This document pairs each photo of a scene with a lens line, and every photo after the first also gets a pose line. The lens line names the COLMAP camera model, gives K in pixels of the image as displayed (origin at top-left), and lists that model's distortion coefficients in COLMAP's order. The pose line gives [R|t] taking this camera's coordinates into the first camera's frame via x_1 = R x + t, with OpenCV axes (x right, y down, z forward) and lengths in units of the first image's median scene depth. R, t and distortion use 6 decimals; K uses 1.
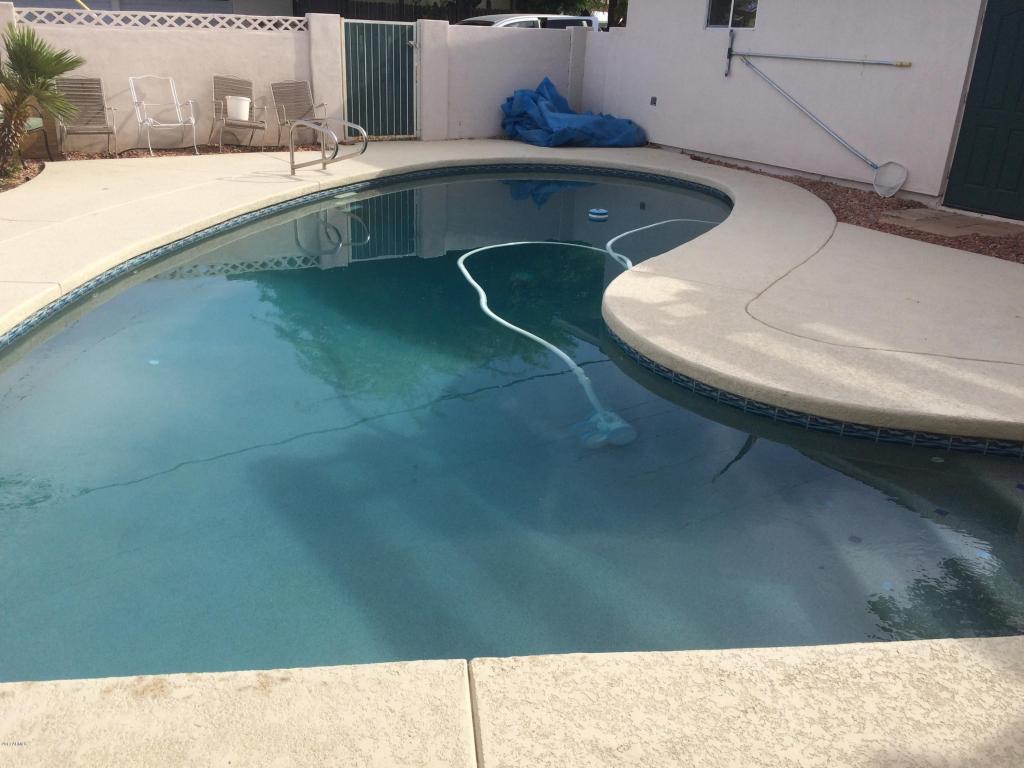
lens RADIAL K [[894.2, 0, 512.0], [0, 894.2, 384.0], [0, 0, 1]] dist [0.091949, -0.144047]
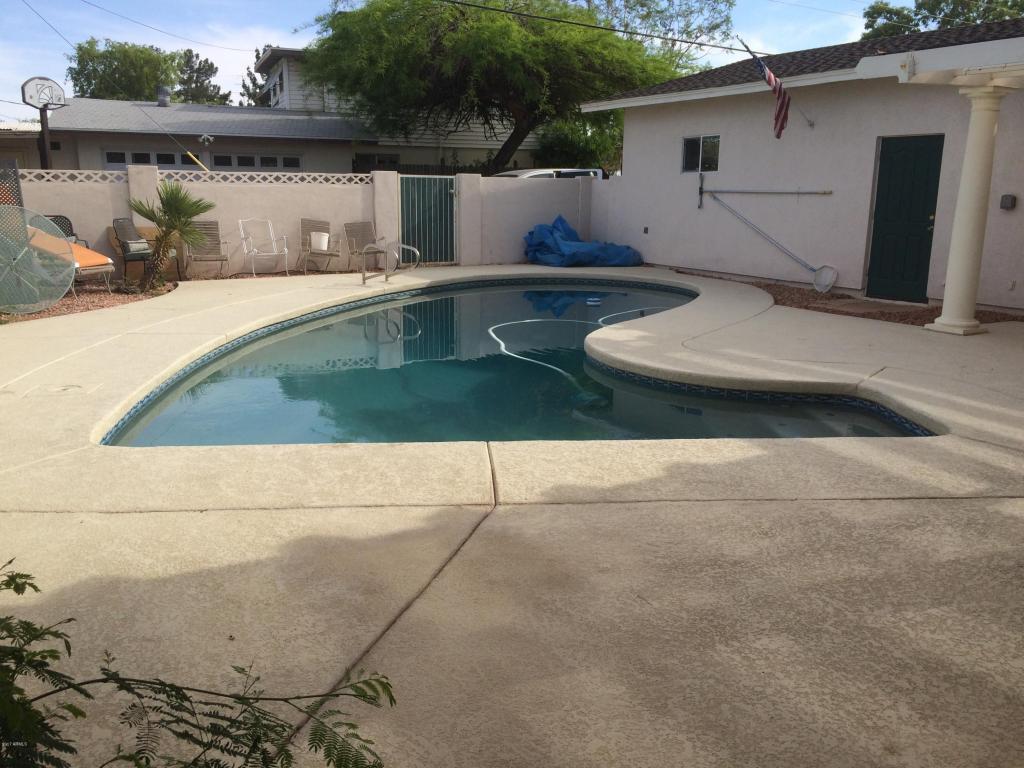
lens RADIAL K [[865.7, 0, 512.0], [0, 865.7, 384.0], [0, 0, 1]] dist [0.071023, -0.116222]
pose [[0.999085, -0.019235, -0.038207, 0.016335], [0.013140, 0.988013, -0.153810, 0.090514], [0.040707, 0.153167, 0.987362, -0.184133]]
